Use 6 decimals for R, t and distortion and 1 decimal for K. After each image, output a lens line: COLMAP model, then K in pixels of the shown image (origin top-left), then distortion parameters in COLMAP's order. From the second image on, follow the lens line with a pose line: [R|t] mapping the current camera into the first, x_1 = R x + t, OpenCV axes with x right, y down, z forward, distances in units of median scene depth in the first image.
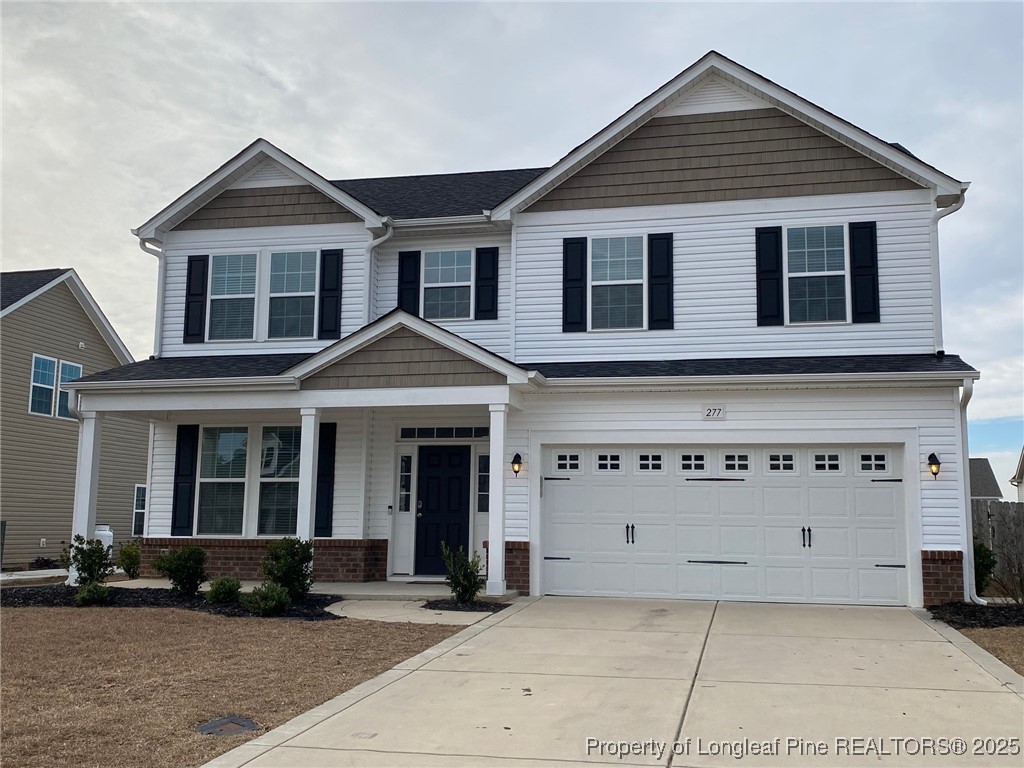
lens RADIAL K [[1074.5, 0, 516.4], [0, 1074.5, 374.8], [0, 0, 1]] dist [0.091112, 0.000000]
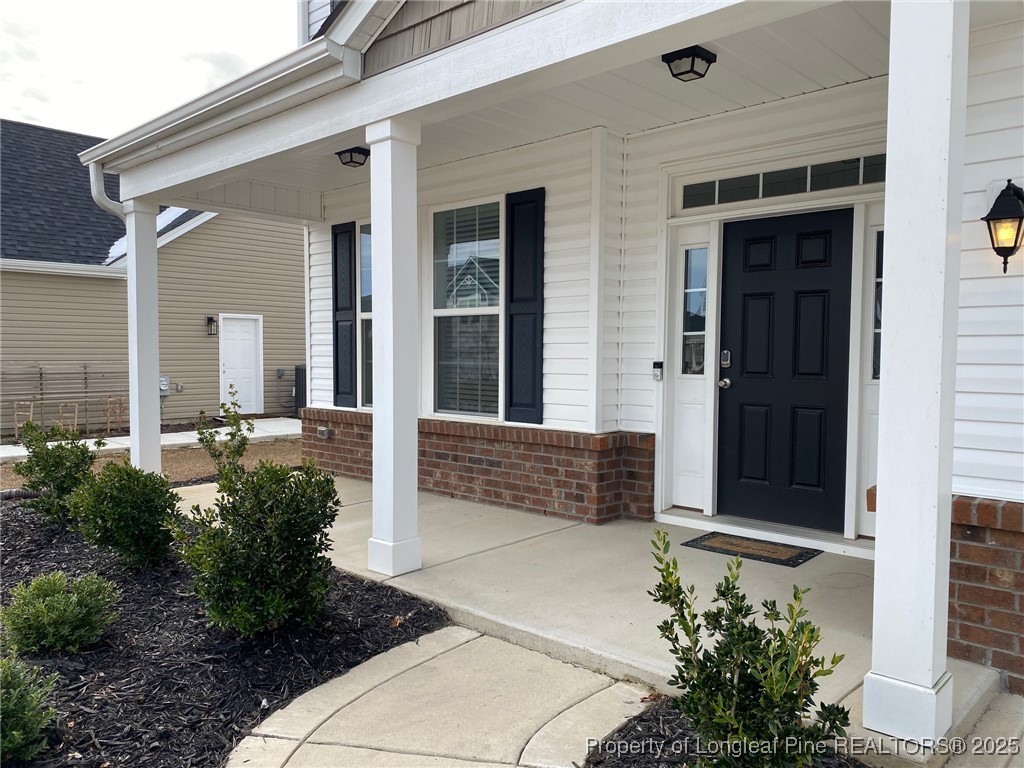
lens RADIAL K [[784.2, 0, 502.8], [0, 784.2, 393.9], [0, 0, 1]] dist [0.057494, -0.068899]
pose [[0.864944, 0.020690, -0.501441, -0.007809], [0.073010, 0.983333, 0.166509, 0.075816], [0.496529, -0.180632, 0.849018, 0.690116]]
